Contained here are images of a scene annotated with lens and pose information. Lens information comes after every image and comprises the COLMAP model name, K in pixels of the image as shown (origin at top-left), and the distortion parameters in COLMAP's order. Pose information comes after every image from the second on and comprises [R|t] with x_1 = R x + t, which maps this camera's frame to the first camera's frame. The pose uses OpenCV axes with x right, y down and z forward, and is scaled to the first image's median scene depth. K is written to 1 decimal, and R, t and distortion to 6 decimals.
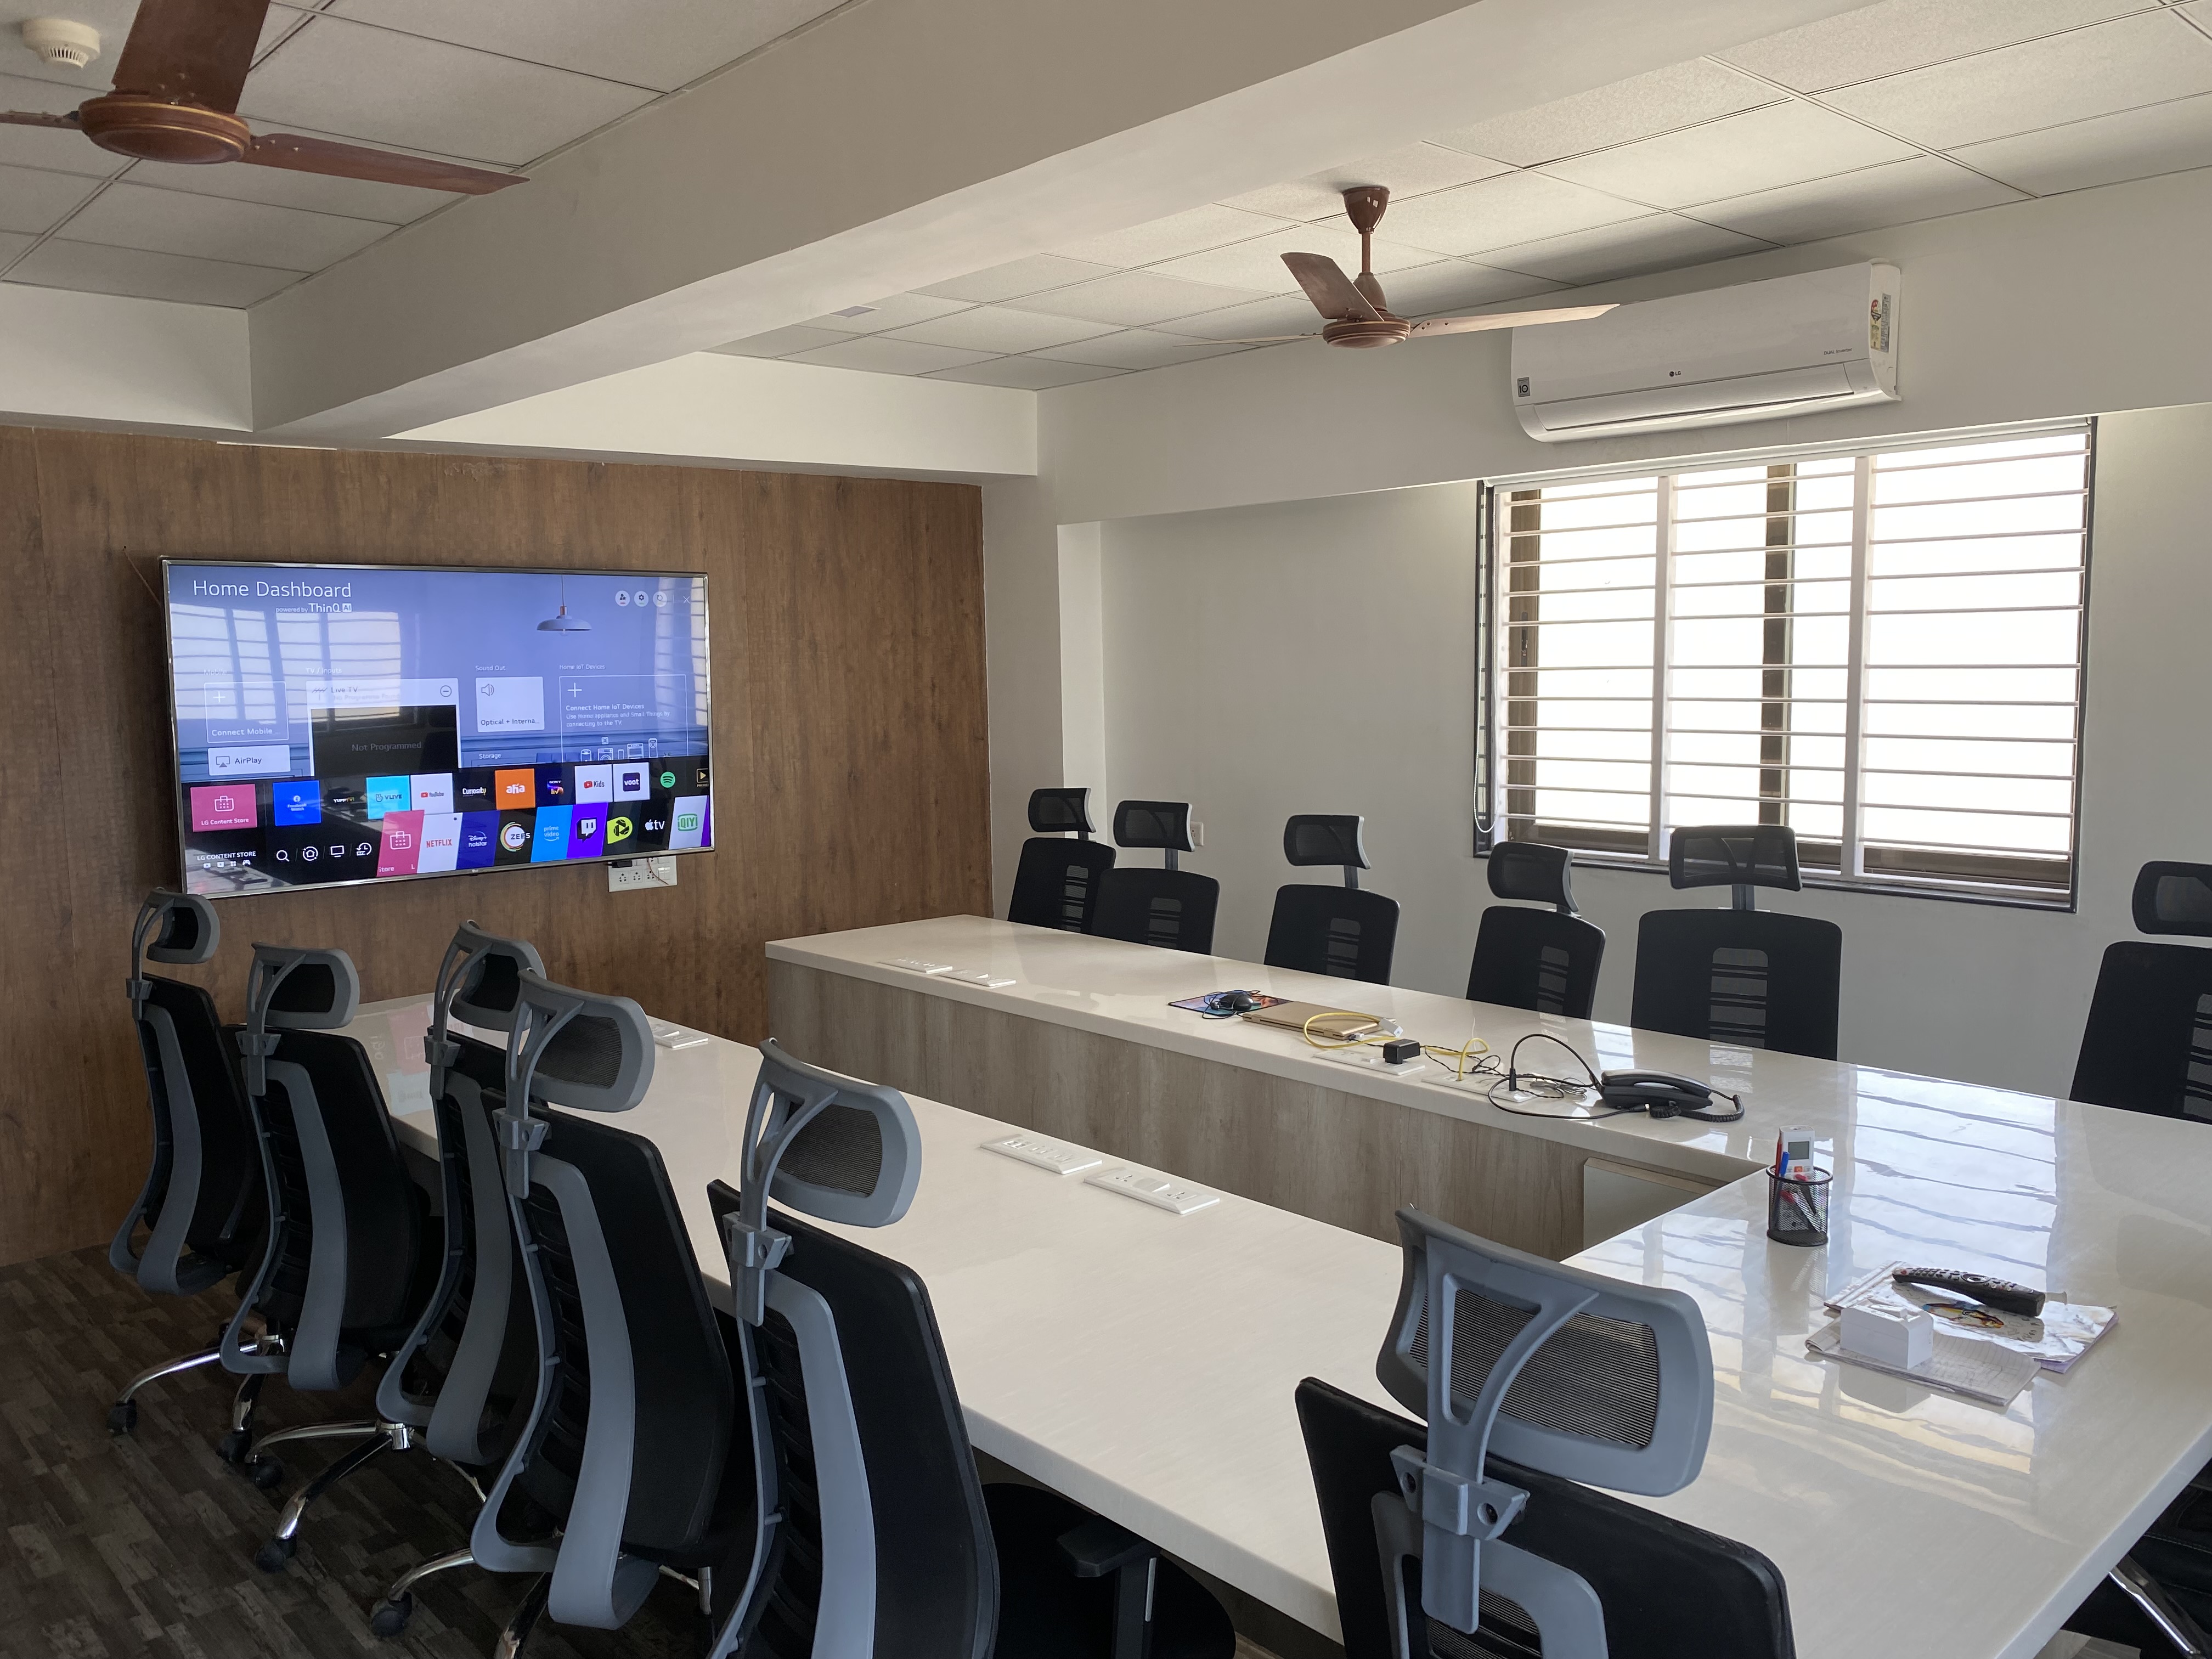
lens RADIAL K [[1673.4, 0, 1094.5], [0, 1673.4, 804.3], [0, 0, 1]] dist [0.002233, 0.001494]
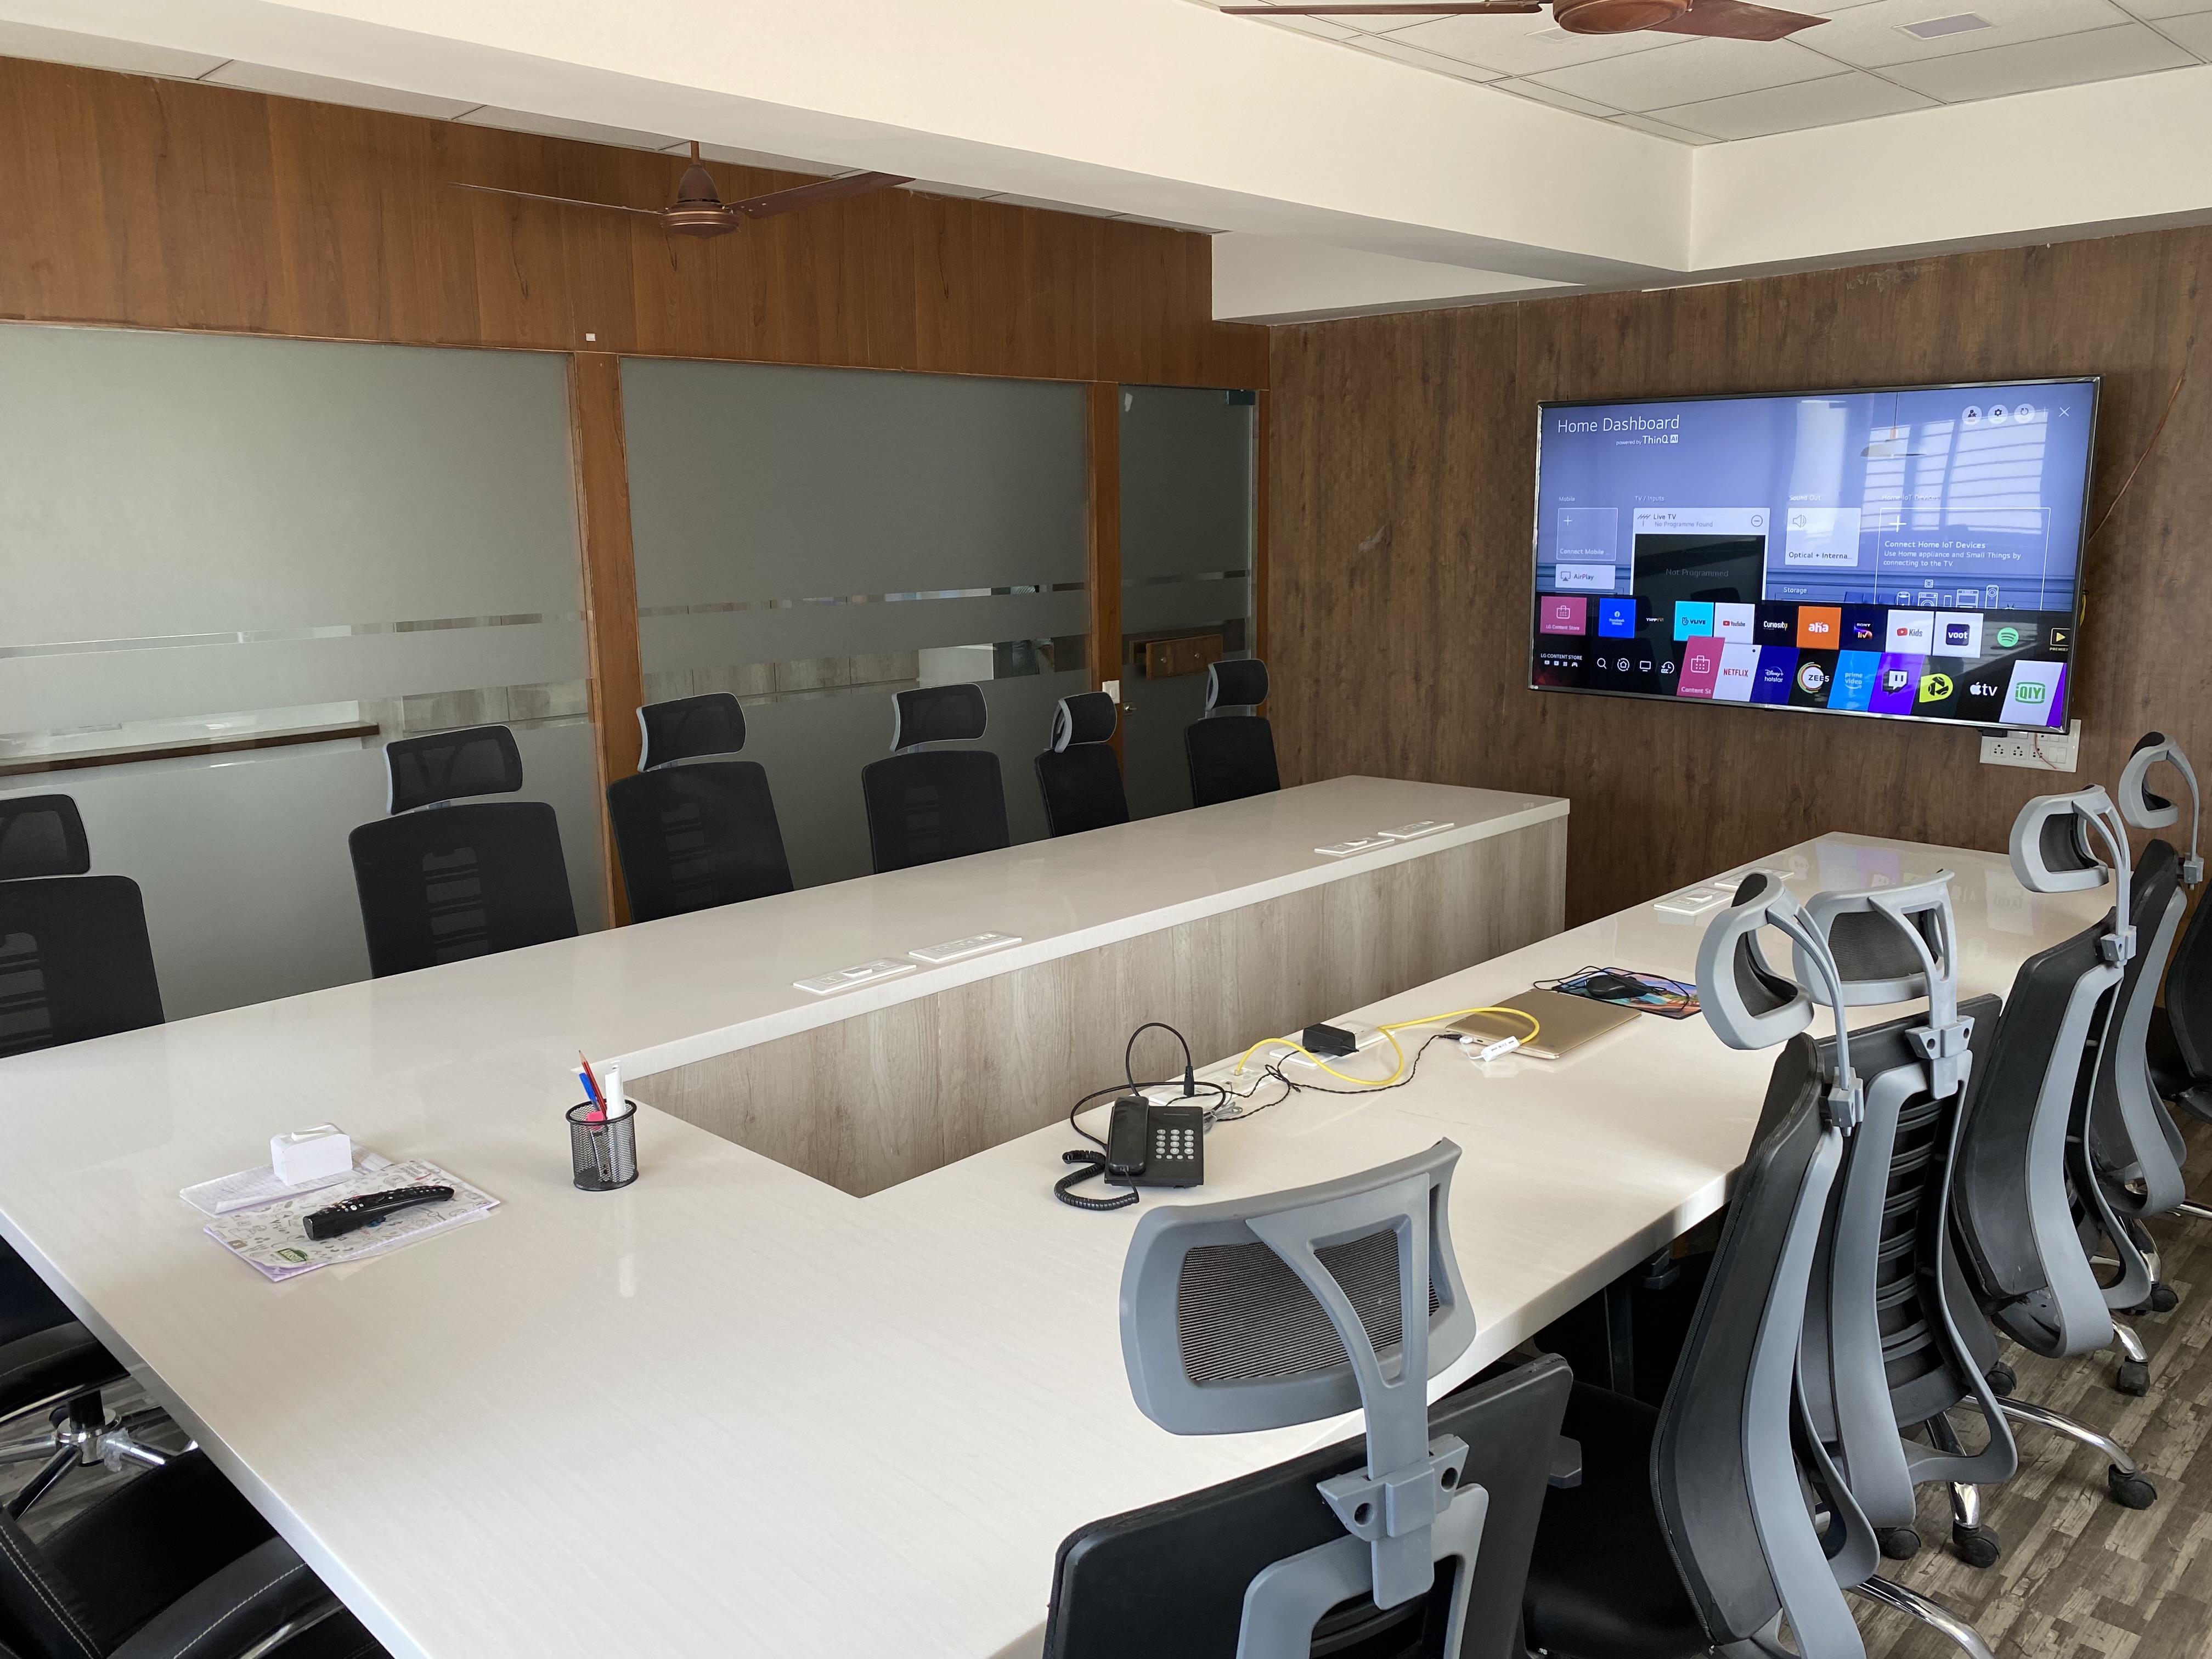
lens RADIAL K [[1673.4, 0, 1094.5], [0, 1673.4, 804.3], [0, 0, 1]] dist [0.002233, 0.001494]
pose [[0.062702, 0.194302, -0.978936, 0.575890], [-0.079339, 0.978732, 0.189179, -0.058192], [0.994874, 0.065806, 0.076784, 0.531289]]
